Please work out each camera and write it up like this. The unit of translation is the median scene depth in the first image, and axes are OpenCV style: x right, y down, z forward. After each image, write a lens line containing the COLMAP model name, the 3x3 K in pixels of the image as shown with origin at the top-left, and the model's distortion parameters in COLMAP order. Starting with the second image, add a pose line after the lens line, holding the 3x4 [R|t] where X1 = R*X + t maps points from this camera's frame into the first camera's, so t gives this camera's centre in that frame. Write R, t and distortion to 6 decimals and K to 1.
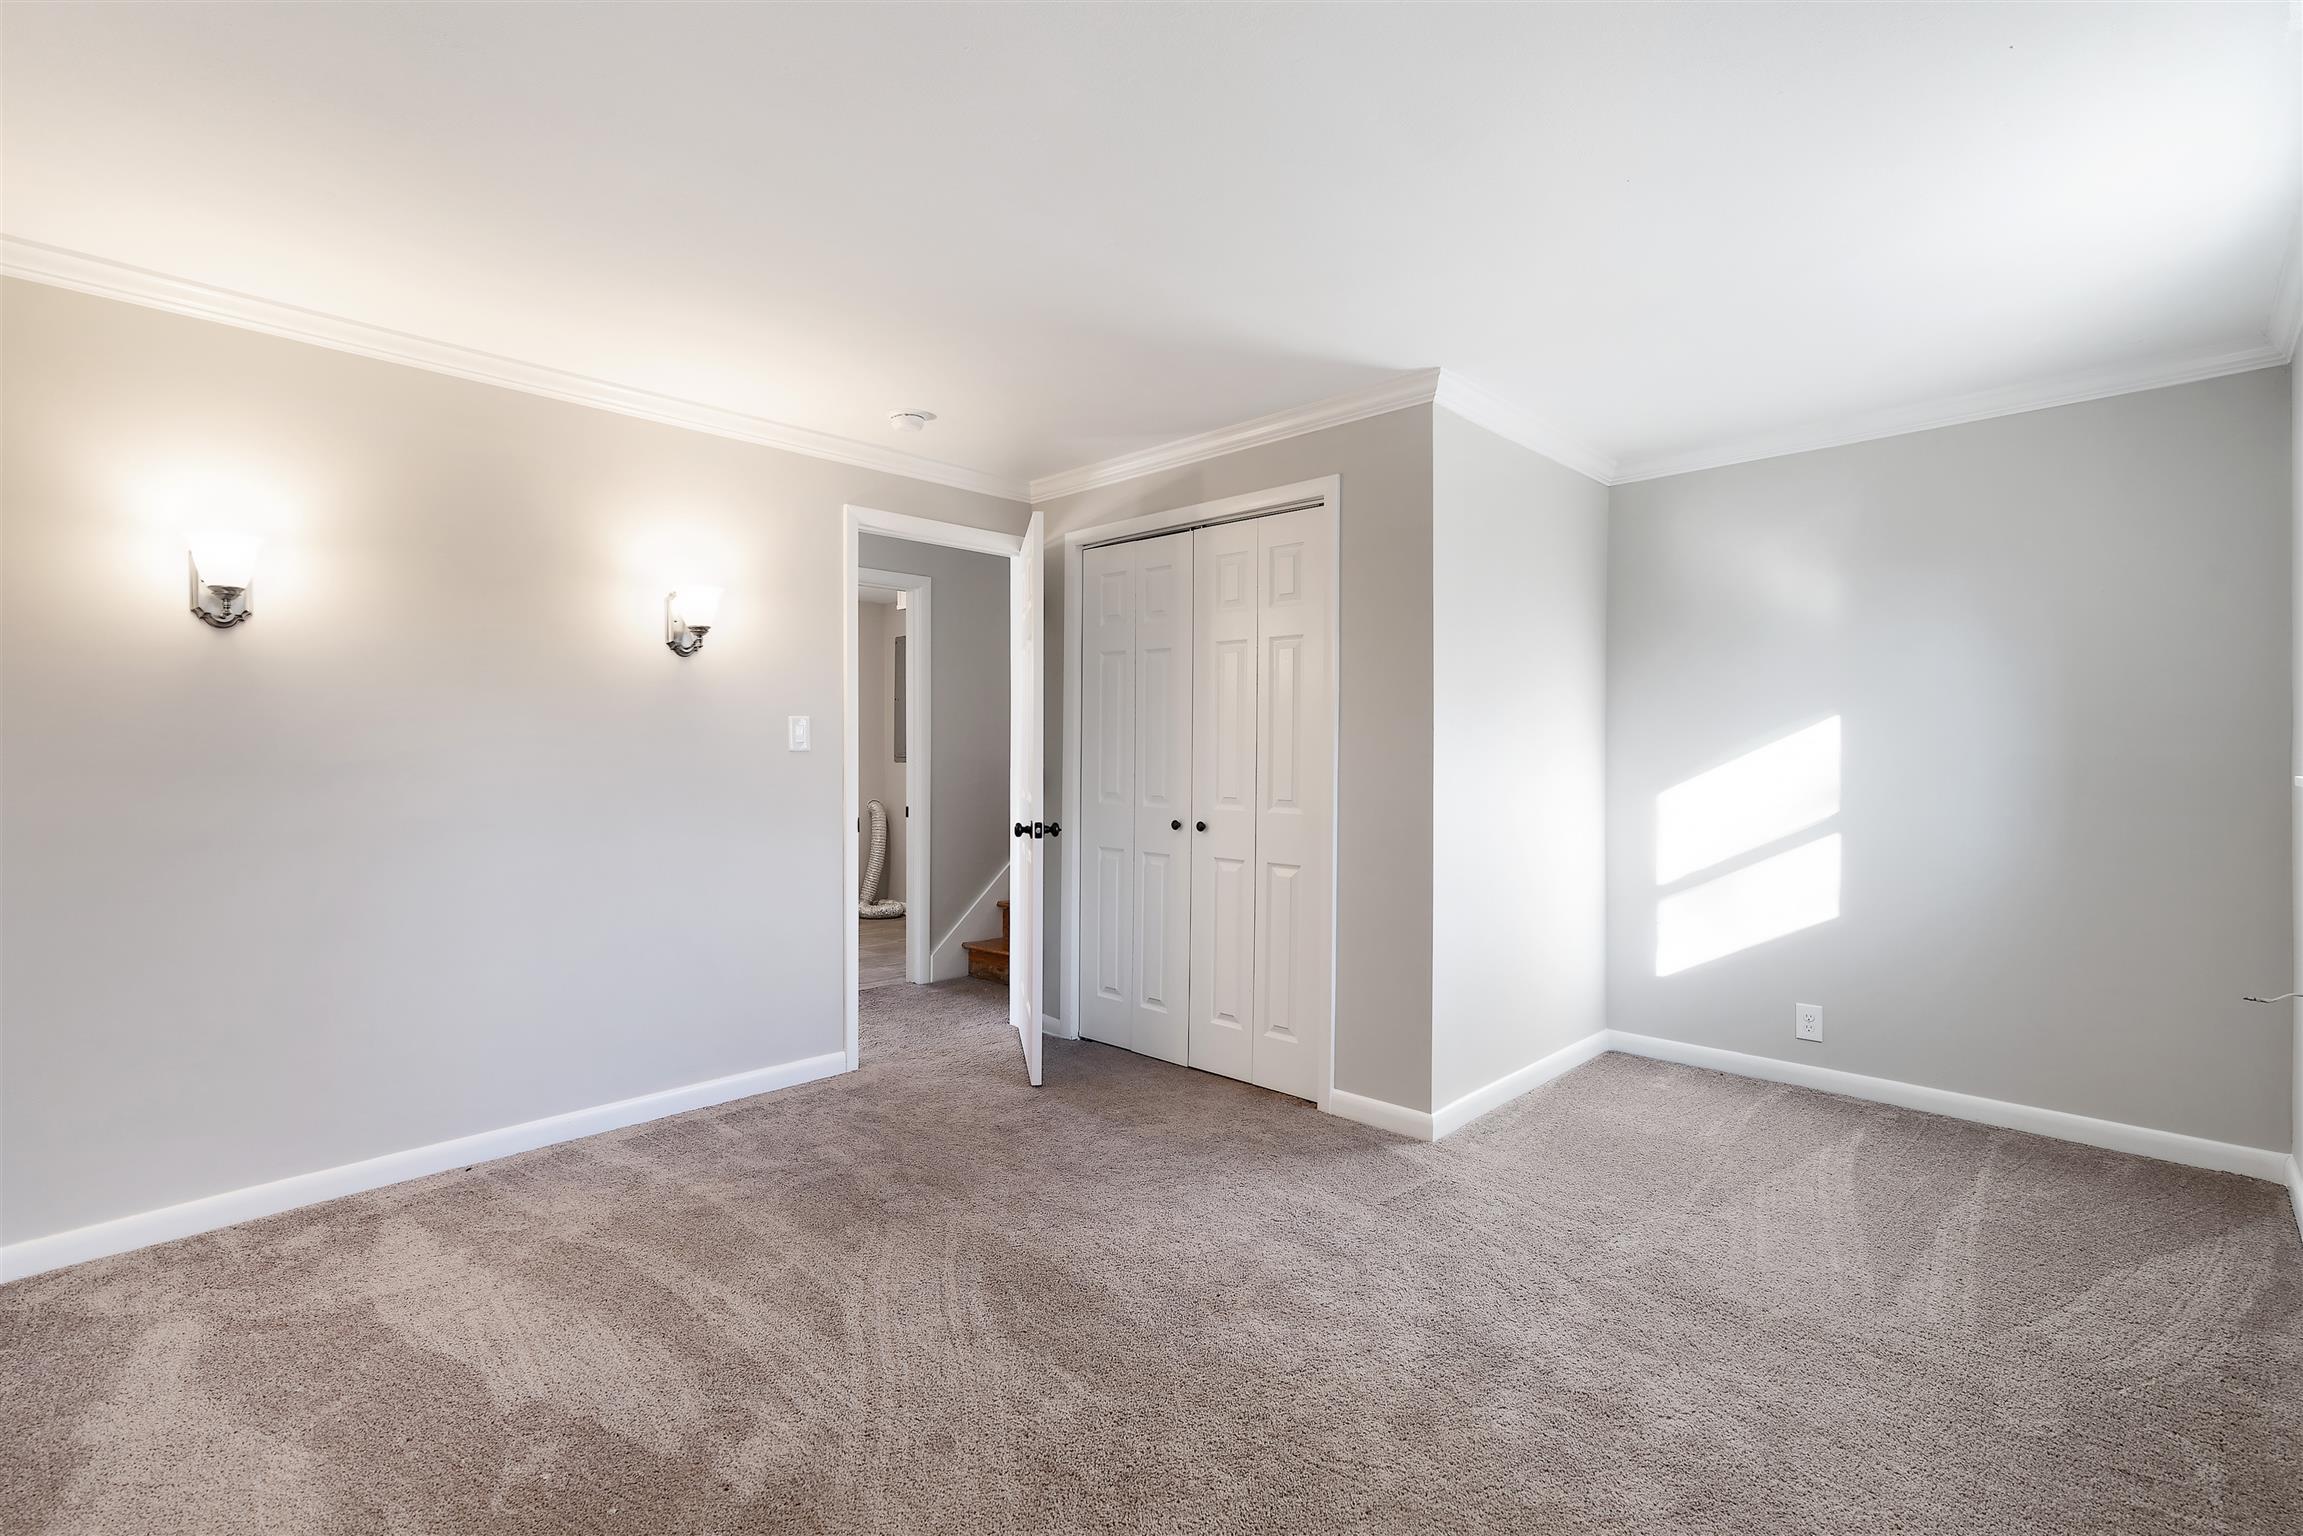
lens RADIAL K [[1064.8, 0, 1143.9], [0, 1064.8, 764.8], [0, 0, 1]] dist [0.000250, 0.000068]
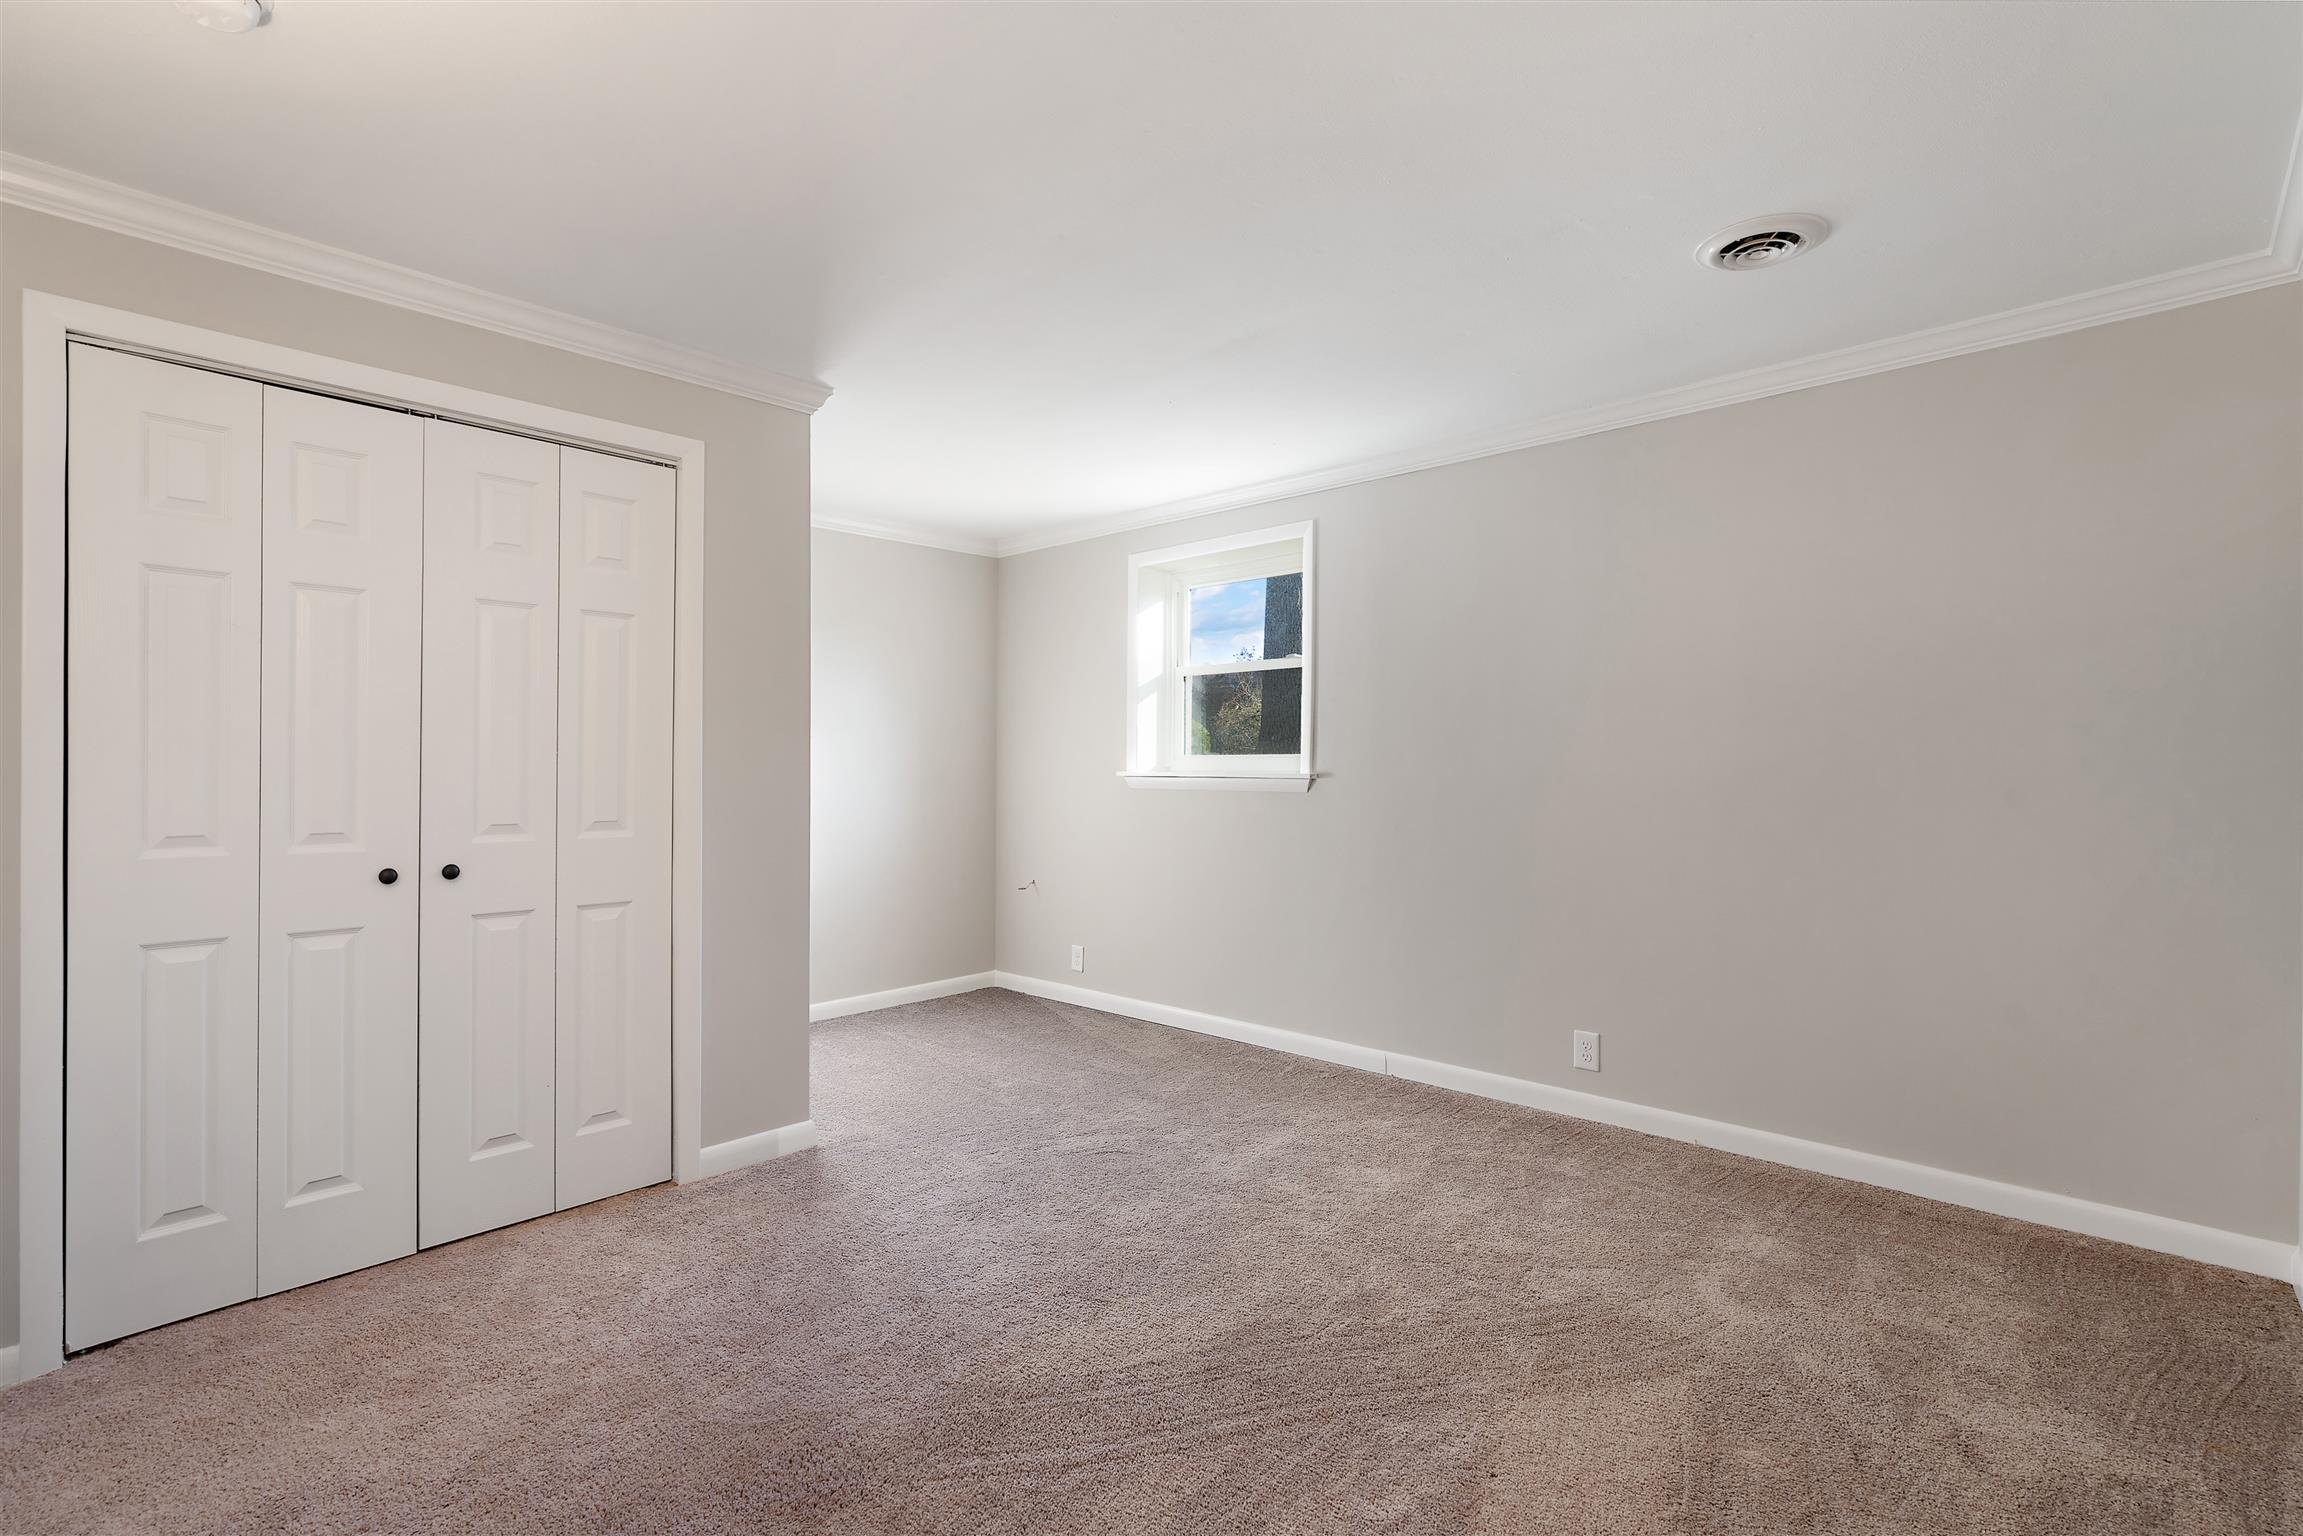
lens RADIAL K [[1064.8, 0, 1148.0], [0, 1064.8, 764.8], [0, 0, 1]] dist [0.000250, 0.000068]
pose [[-0.034968, -0.003640, 0.999382, -0.626623], [0.009499, 0.999947, 0.003975, -0.007254], [-0.999343, 0.009632, -0.034931, 0.595241]]
